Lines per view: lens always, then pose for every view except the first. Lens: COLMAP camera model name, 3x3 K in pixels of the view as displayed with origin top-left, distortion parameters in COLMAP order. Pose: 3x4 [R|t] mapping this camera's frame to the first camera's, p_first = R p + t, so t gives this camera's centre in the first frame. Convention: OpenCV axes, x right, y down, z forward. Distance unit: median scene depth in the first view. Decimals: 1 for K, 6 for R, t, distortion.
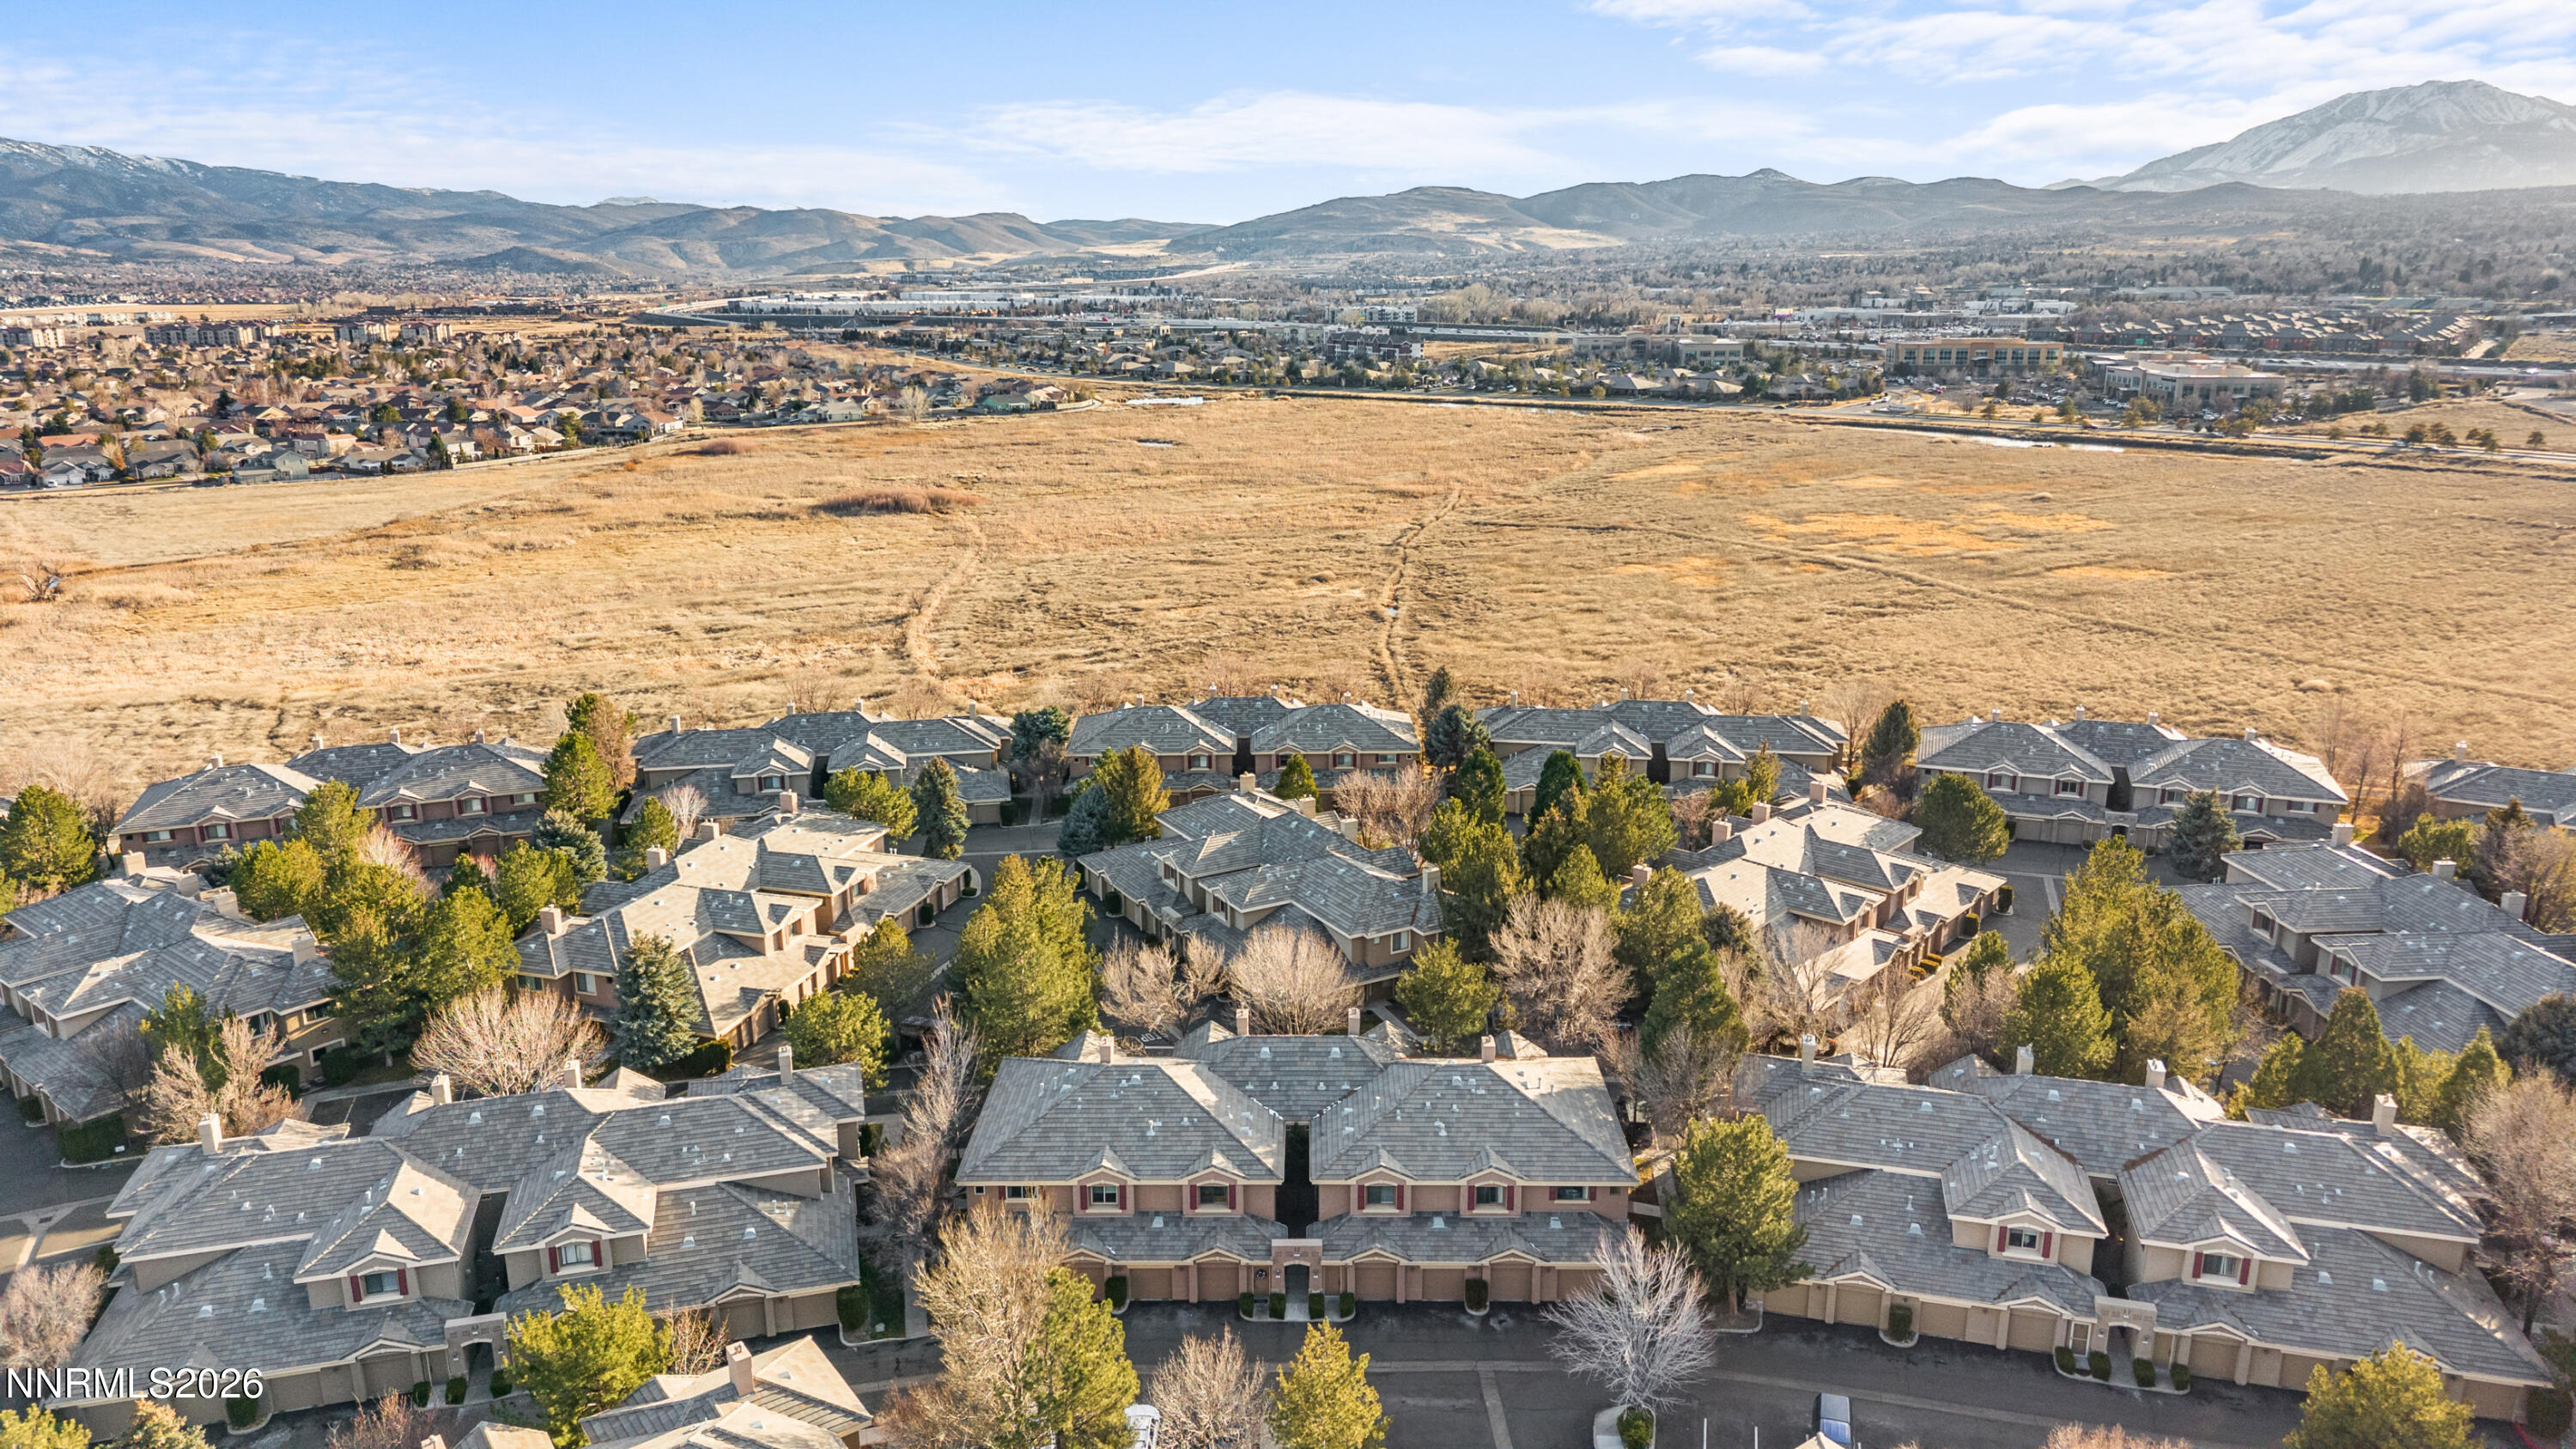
lens RADIAL K [[1722.2, 0, 1288.0], [0, 1722.2, 724.5], [0, 0, 1]] dist [0.024932, -0.021592]
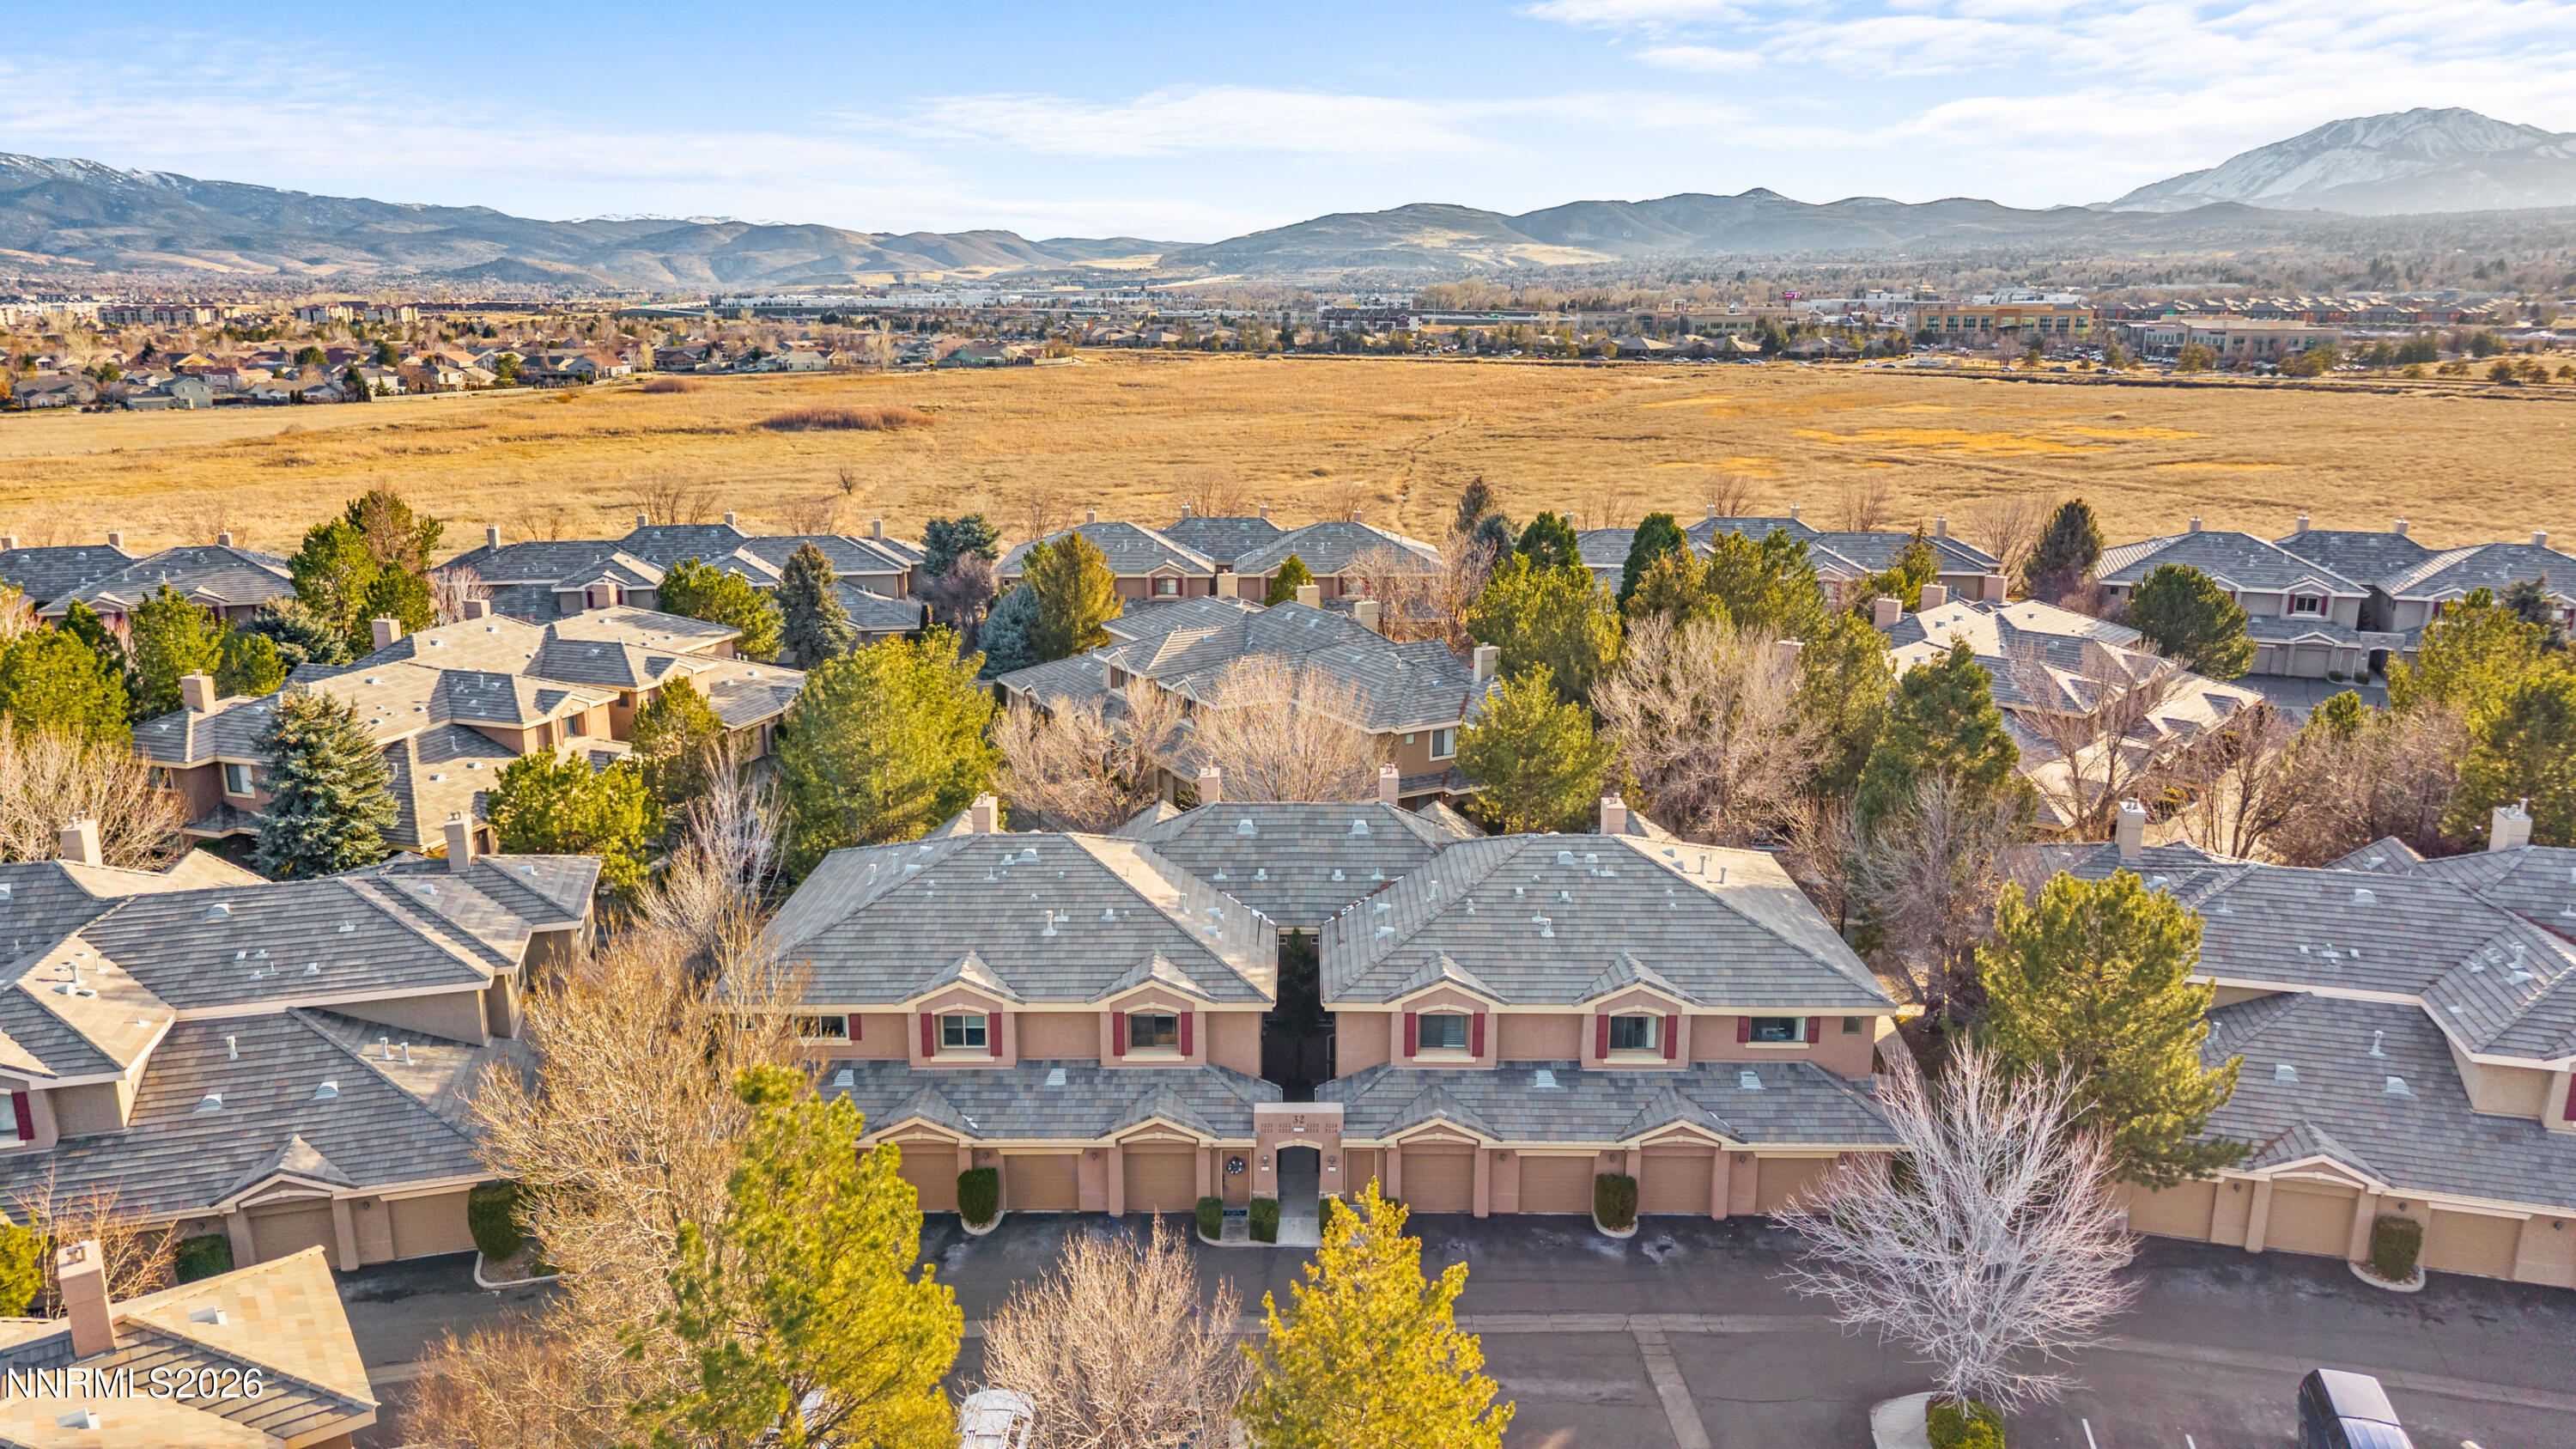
lens RADIAL K [[1722.2, 0, 1288.0], [0, 1722.2, 724.5], [0, 0, 1]] dist [0.024932, -0.021592]
pose [[0.999976, 0.003886, 0.005675, -0.000581], [-0.003814, 0.999912, -0.012687, 0.050299], [-0.005724, 0.012665, 0.999903, 0.120036]]
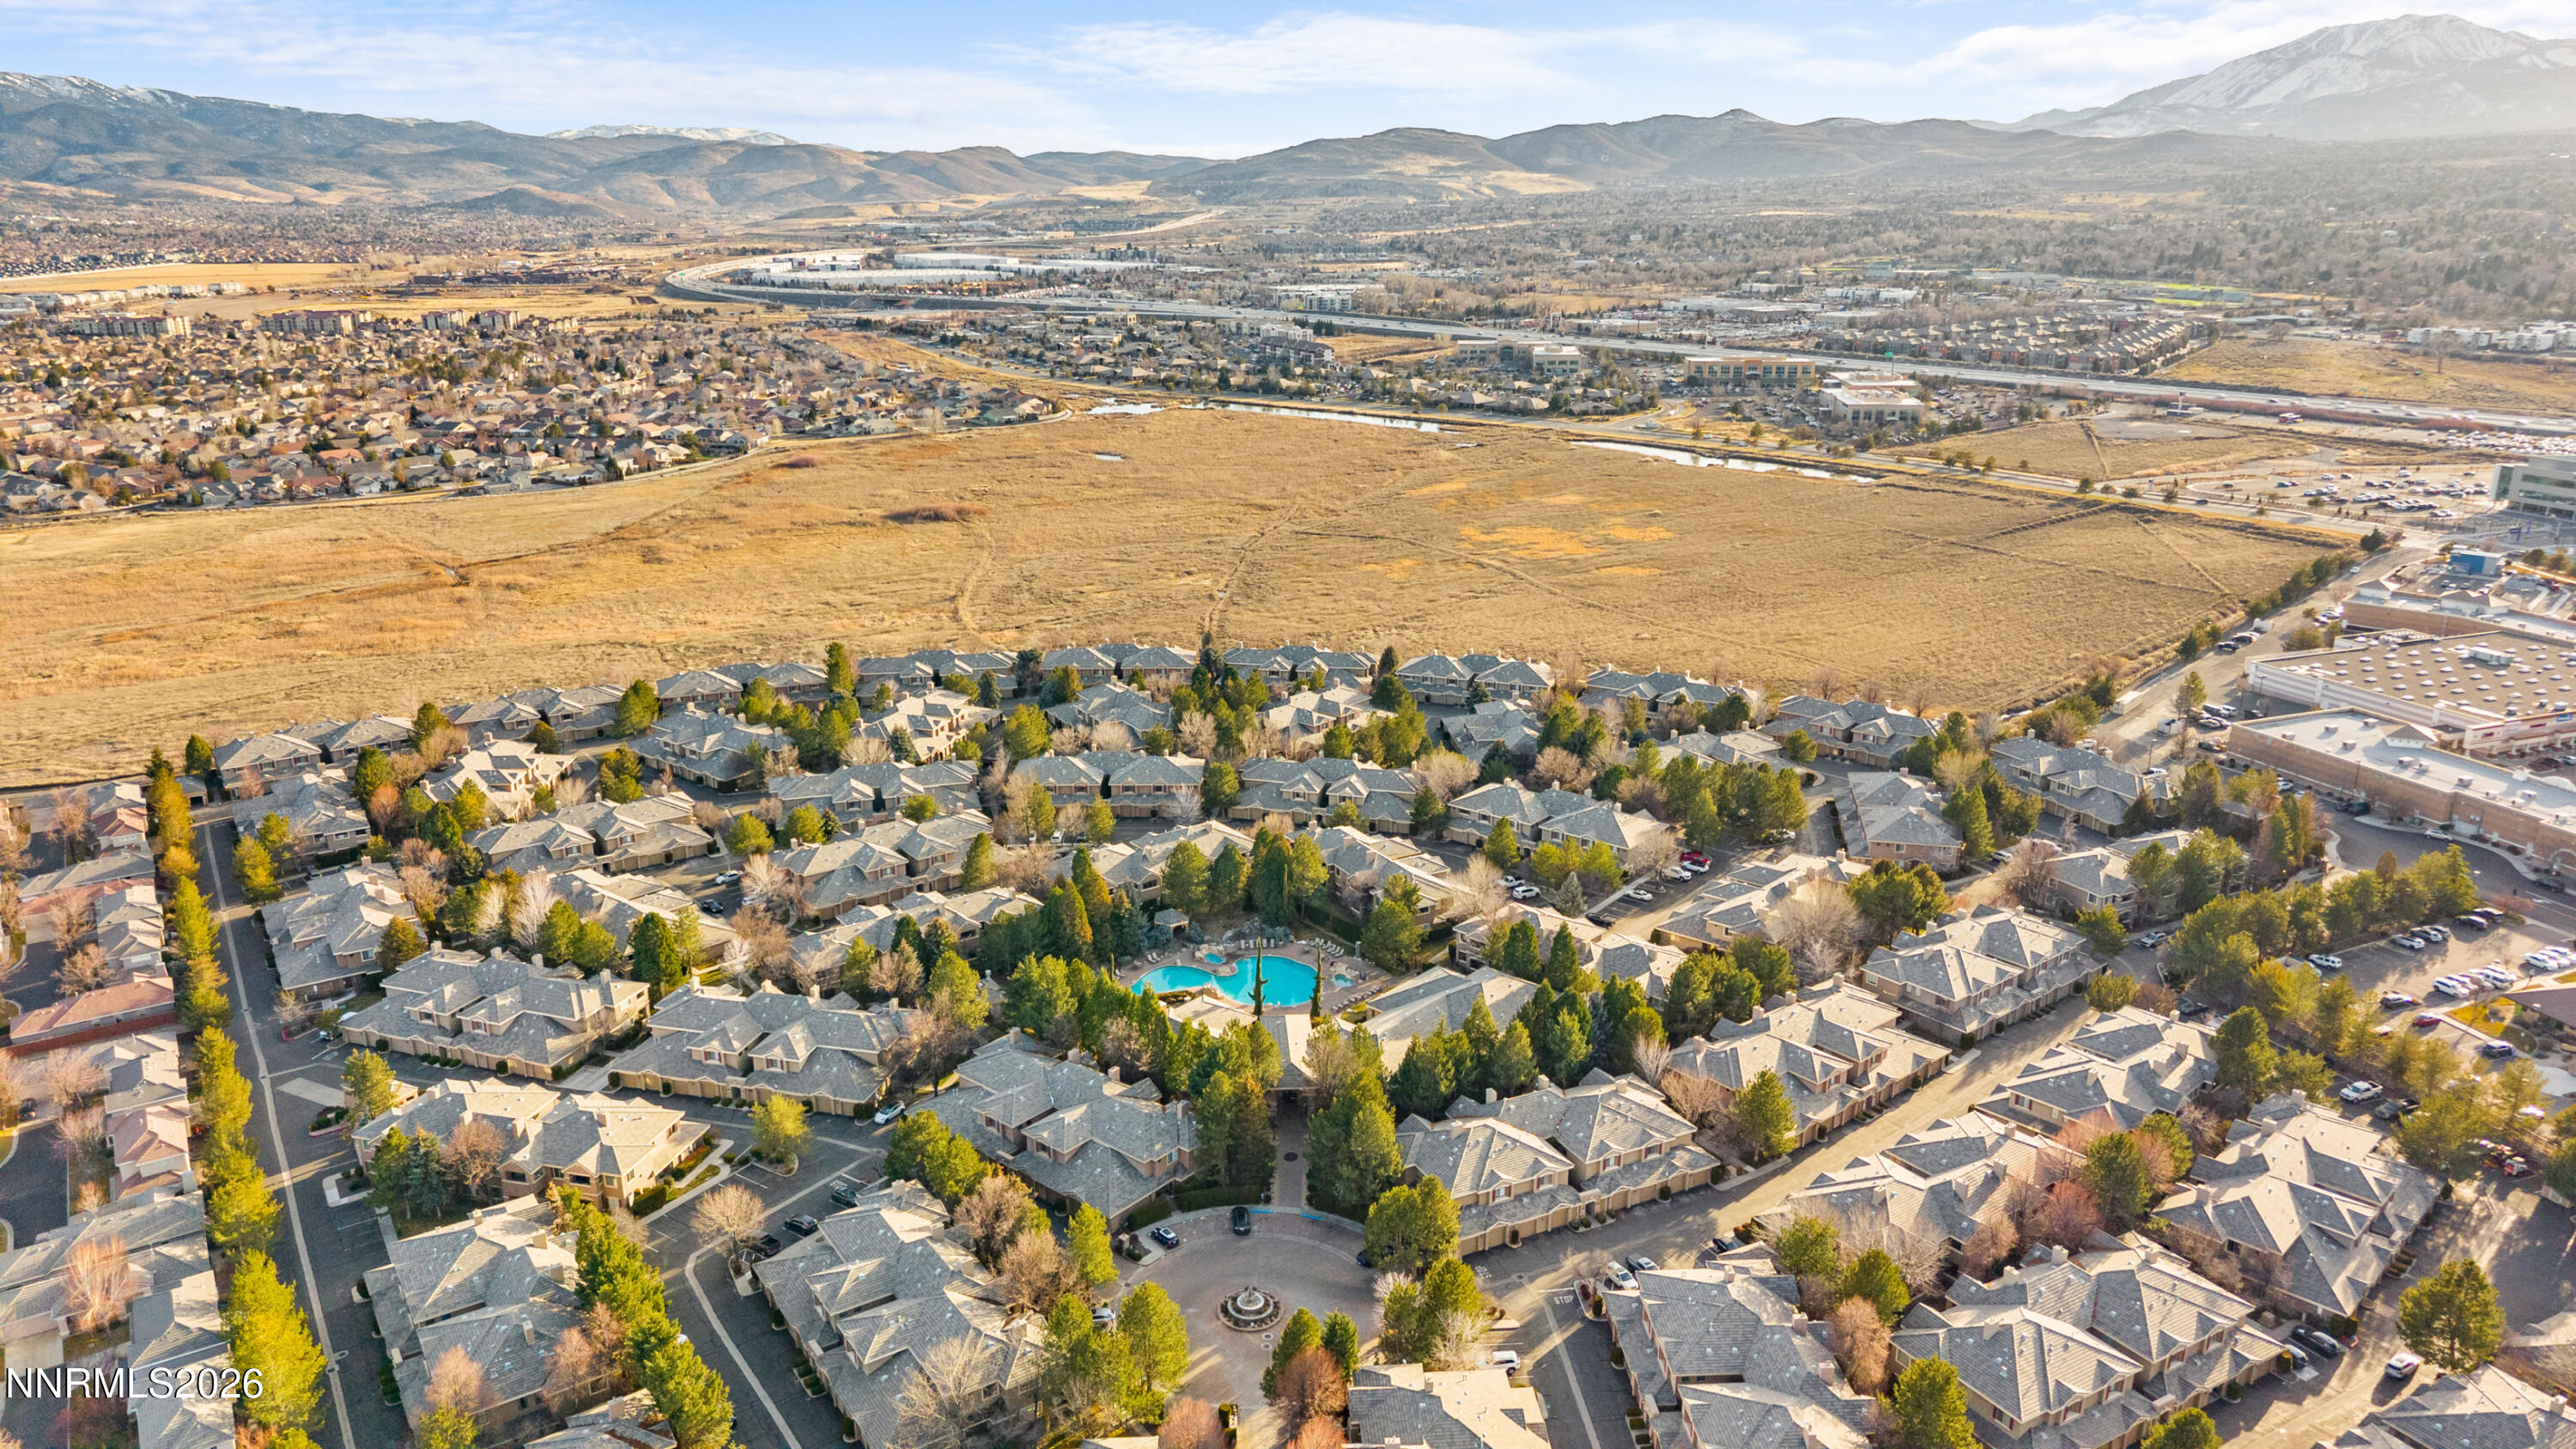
lens RADIAL K [[1722.2, 0, 1288.0], [0, 1722.2, 724.5], [0, 0, 1]] dist [0.024932, -0.021592]
pose [[0.999971, -0.000282, 0.007563, 0.099014], [-0.000021, 0.999199, 0.040027, -0.000062], [-0.007568, -0.040026, 0.999170, -0.703629]]
